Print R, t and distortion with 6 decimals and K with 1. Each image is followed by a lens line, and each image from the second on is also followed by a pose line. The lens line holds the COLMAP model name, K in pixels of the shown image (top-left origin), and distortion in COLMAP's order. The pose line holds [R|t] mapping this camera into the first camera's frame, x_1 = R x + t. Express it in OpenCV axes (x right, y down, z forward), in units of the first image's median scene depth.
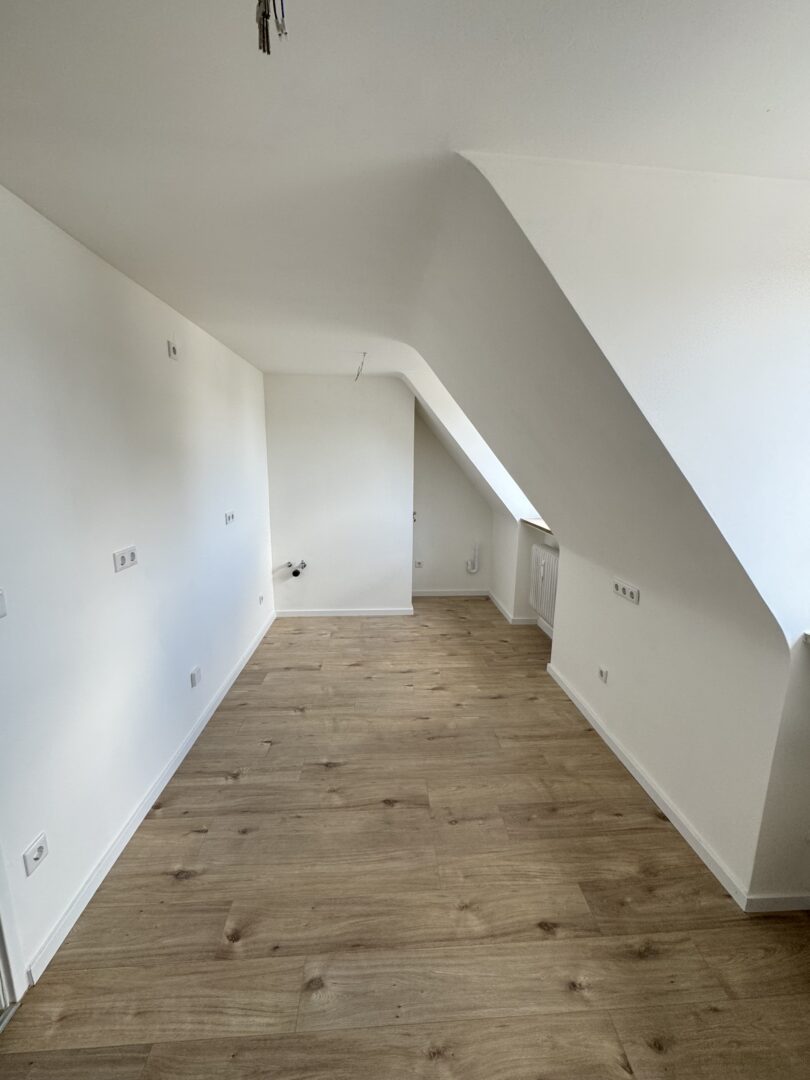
lens RADIAL K [[430.7, 0, 408.4], [0, 430.7, 536.5], [0, 0, 1]] dist [-0.002015, -0.000178]
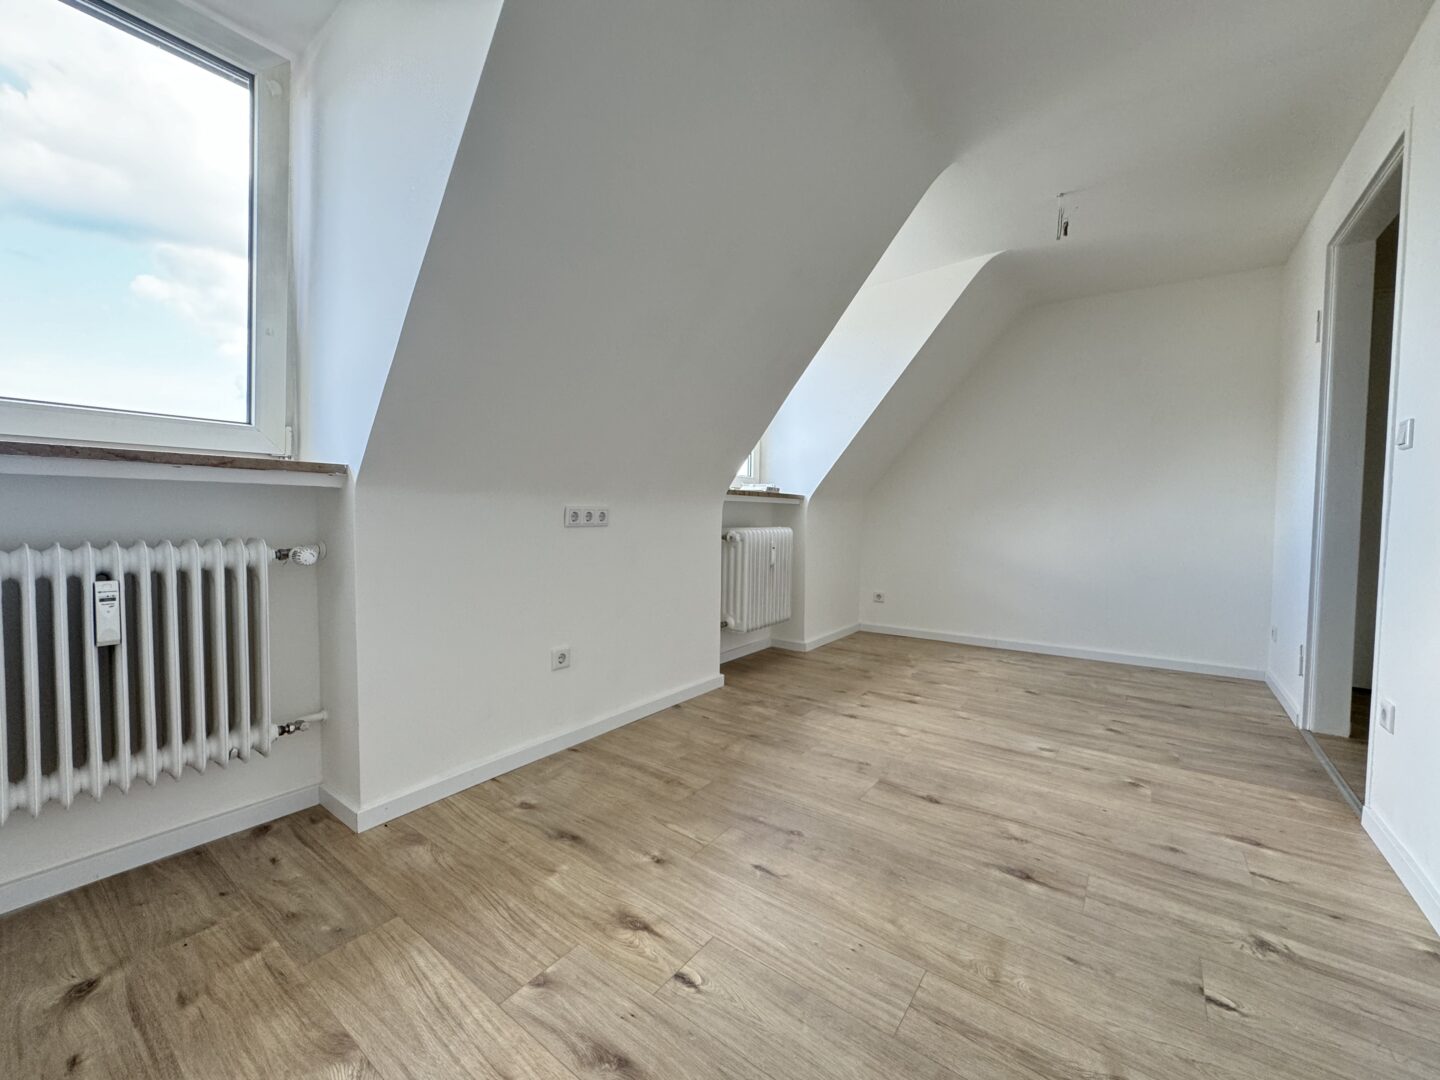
lens RADIAL K [[574.2, 0, 720.0], [0, 574.2, 540.0], [0, 0, 1]] dist [-0.002015, -0.000178]
pose [[-0.760836, -0.049625, 0.647044, -0.332616], [0.095254, 0.977732, 0.186993, 0.002118], [-0.641916, 0.203905, -0.739167, 1.663901]]
